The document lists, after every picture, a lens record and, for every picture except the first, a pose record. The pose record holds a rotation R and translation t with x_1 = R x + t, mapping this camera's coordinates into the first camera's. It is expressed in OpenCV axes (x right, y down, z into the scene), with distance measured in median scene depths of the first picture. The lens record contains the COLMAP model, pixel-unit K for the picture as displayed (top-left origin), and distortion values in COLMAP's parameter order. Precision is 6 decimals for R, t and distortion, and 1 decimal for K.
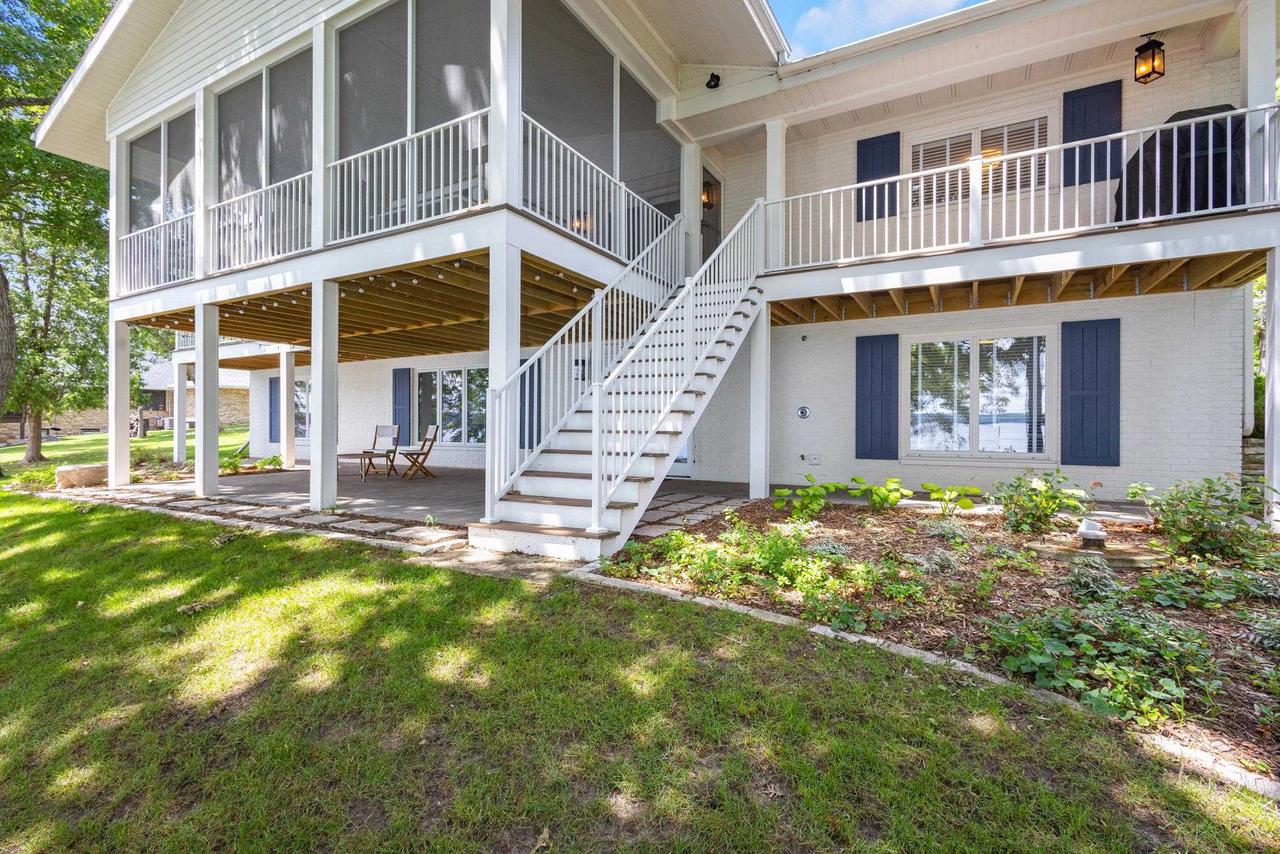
lens RADIAL K [[580.7, 0, 640.0], [0, 580.7, 427.0], [0, 0, 1]] dist [0.004219, -0.000090]
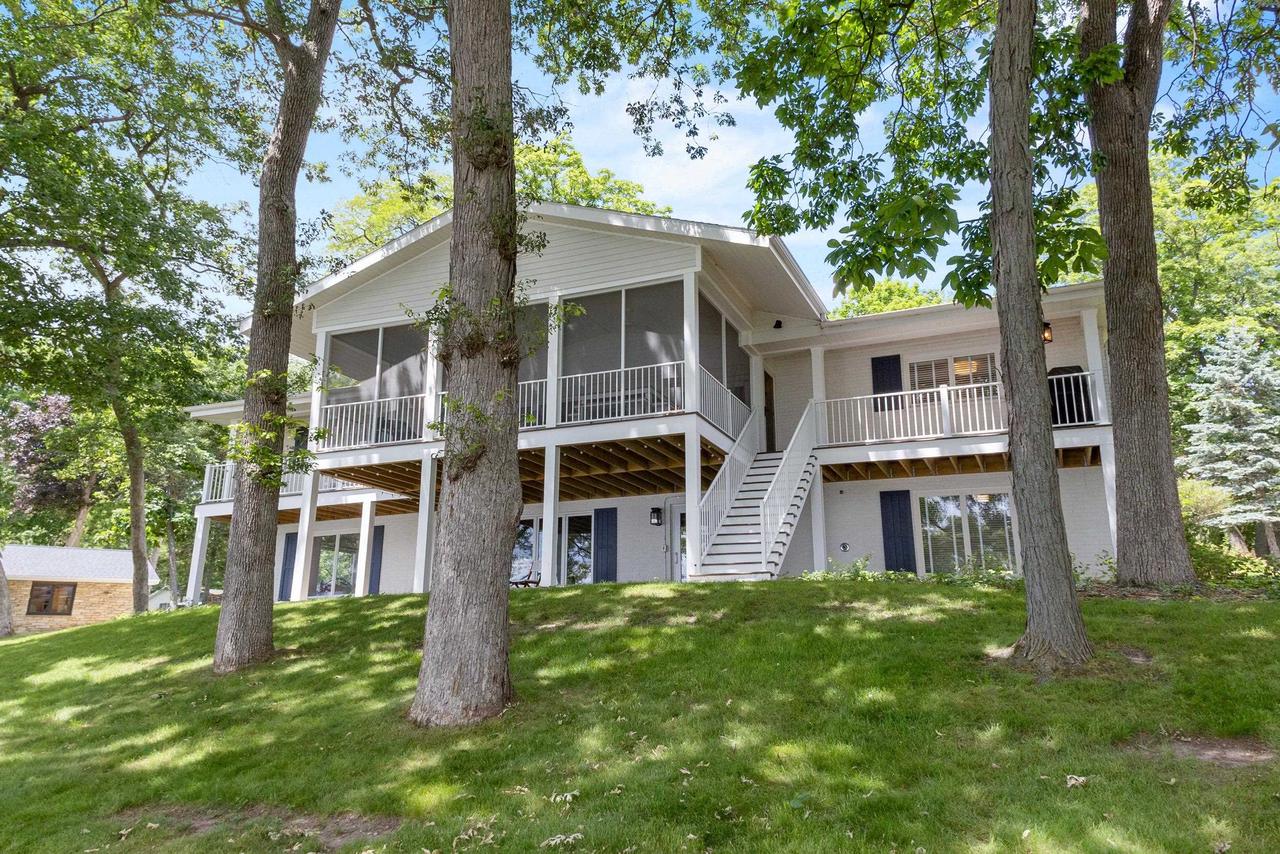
lens RADIAL K [[934.9, 0, 640.0], [0, 934.9, 427.0], [0, 0, 1]] dist [0.215933, 0.000296]
pose [[0.993571, 0.026739, 0.110010, -0.554182], [0.001345, 0.968852, -0.247638, 0.313719], [-0.113205, 0.246194, 0.962587, -1.421146]]
